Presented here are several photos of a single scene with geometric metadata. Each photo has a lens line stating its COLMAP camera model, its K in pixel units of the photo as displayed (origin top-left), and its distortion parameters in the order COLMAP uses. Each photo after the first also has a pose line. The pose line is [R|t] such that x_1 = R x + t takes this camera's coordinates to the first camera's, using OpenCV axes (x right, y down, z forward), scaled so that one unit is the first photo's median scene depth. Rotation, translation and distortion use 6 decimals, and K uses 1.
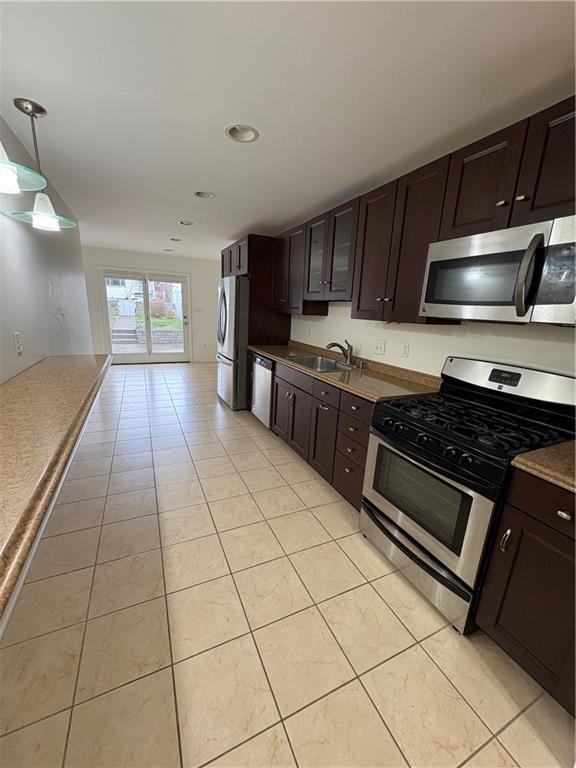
lens RADIAL K [[306.5, 0, 288.0], [0, 306.5, 384.0], [0, 0, 1]] dist [0.000057, 0.000001]
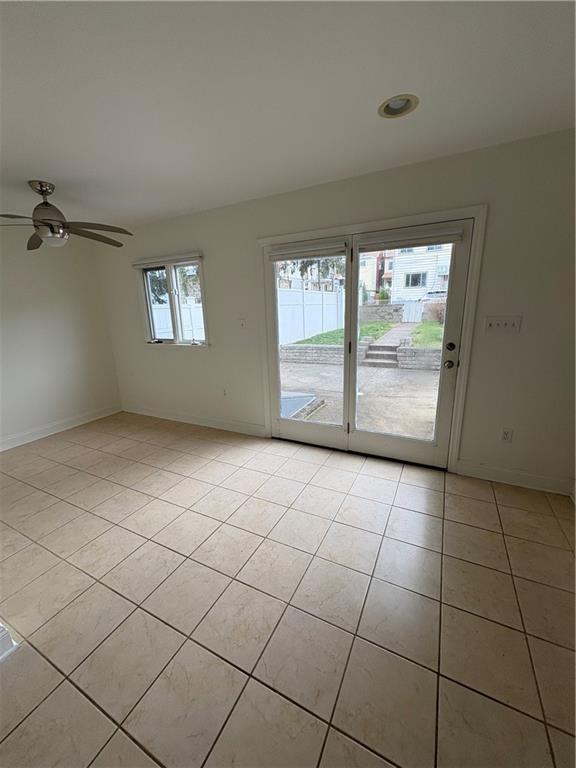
lens RADIAL K [[306.5, 0, 288.0], [0, 306.5, 384.0], [0, 0, 1]] dist [0.000057, 0.000001]
pose [[0.608357, 0.133230, -0.782401, -0.175181], [-0.134979, 0.988816, 0.063426, -0.172444], [0.782101, 0.067022, 0.619536, 0.649561]]
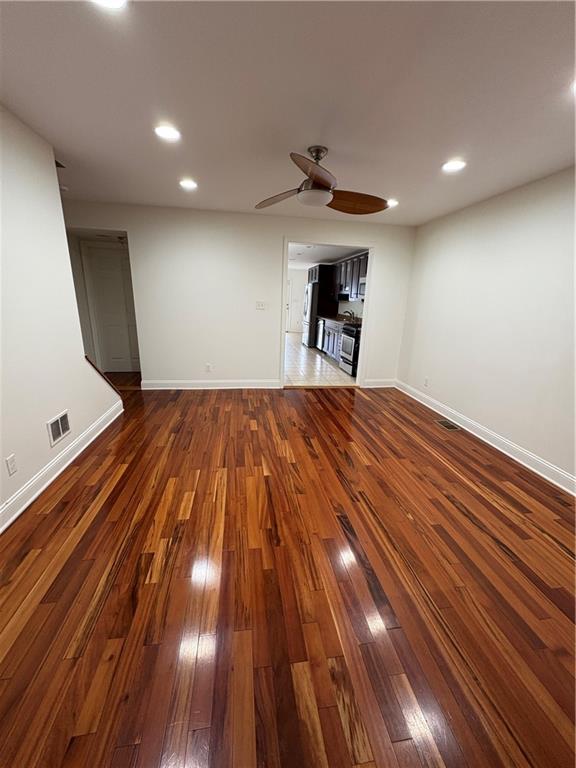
lens RADIAL K [[306.5, 0, 288.0], [0, 306.5, 384.0], [0, 0, 1]] dist [0.000057, 0.000001]
pose [[0.956635, 0.065704, -0.283782, 0.313063], [-0.058628, 0.997722, 0.033366, 0.286422], [0.285328, -0.015281, 0.958308, -1.101569]]
